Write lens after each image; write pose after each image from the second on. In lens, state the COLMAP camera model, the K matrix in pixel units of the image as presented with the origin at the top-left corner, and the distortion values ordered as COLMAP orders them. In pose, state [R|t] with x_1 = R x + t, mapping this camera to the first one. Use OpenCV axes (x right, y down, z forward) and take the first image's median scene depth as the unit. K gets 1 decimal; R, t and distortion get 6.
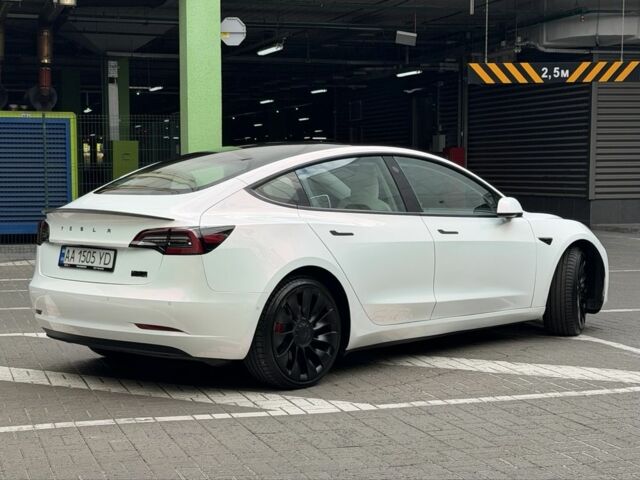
lens RADIAL K [[1226.9, 0, 253.6], [0, 1226.9, 245.8], [0, 0, 1]] dist [0.116275, 0.000000]
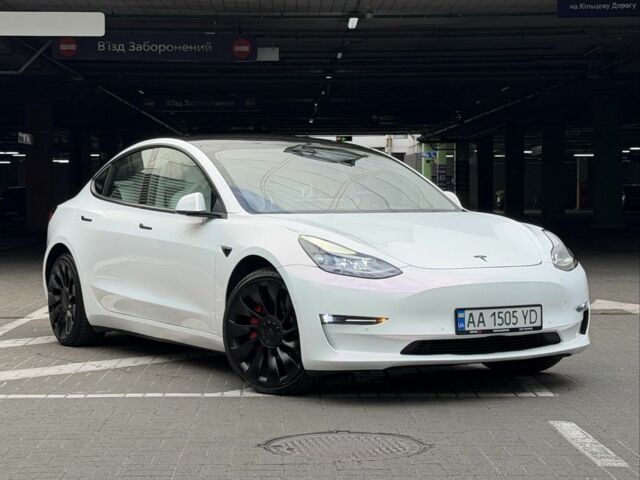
lens RADIAL K [[1343.5, 0, 320.3], [0, 1343.5, 233.8], [0, 0, 1]] dist [0.111604, 0.000000]
pose [[-0.224152, 0.038446, -0.973795, 1.122752], [-0.055641, 0.997087, 0.052173, -0.066808], [0.972964, 0.065878, -0.221360, 1.353327]]
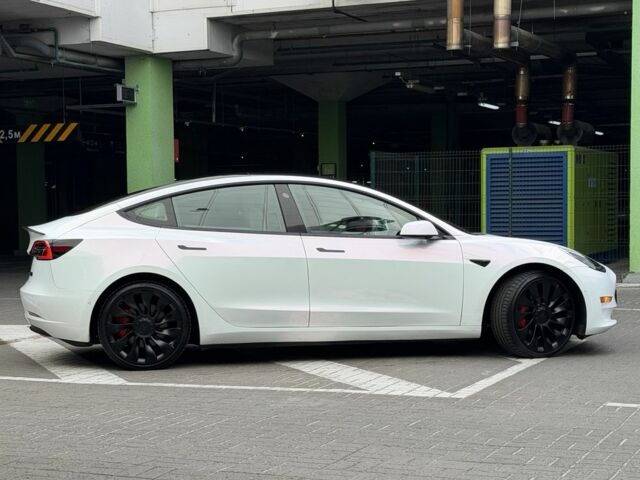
lens RADIAL K [[1226.9, 0, 295.5], [0, 1226.9, 250.6], [0, 0, 1]] dist [0.116275, 0.000000]
pose [[0.782585, 0.017257, -0.622305, 0.830491], [-0.032580, 0.999381, -0.013259, 0.004901], [0.621691, 0.030651, 0.782663, 0.100232]]
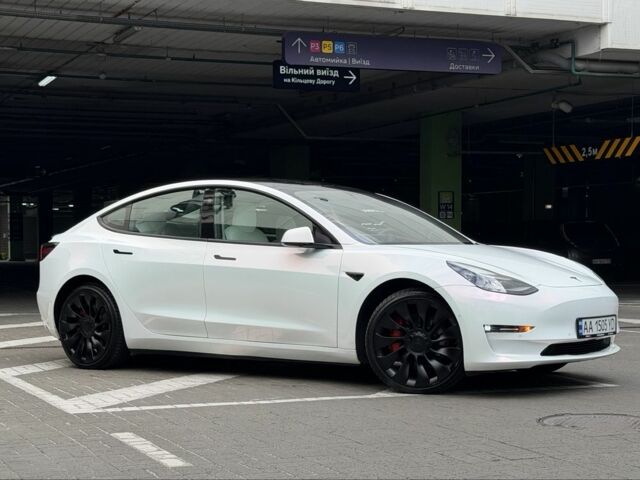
lens RADIAL K [[1226.9, 0, 318.9], [0, 1226.9, 246.0], [0, 0, 1]] dist [0.116275, 0.000000]
pose [[0.160470, 0.009685, -0.986993, 1.215059], [-0.064049, 0.997947, -0.000621, -0.025946], [0.984960, 0.063316, 0.160761, 0.907079]]
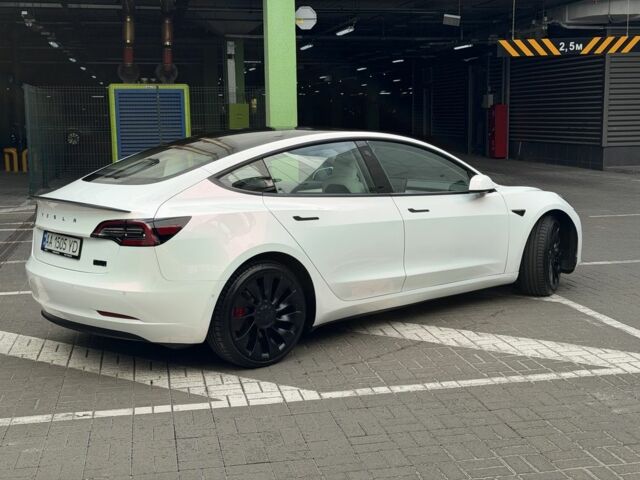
lens RADIAL K [[882.0, 0, 309.7], [0, 882.0, 222.0], [0, 0, 1]] dist [0.098124, 0.000000]
pose [[0.997502, -0.001962, -0.070612, 0.117236], [0.006051, 0.998313, 0.057745, -0.046210], [0.070379, -0.058028, 0.995831, 0.222519]]
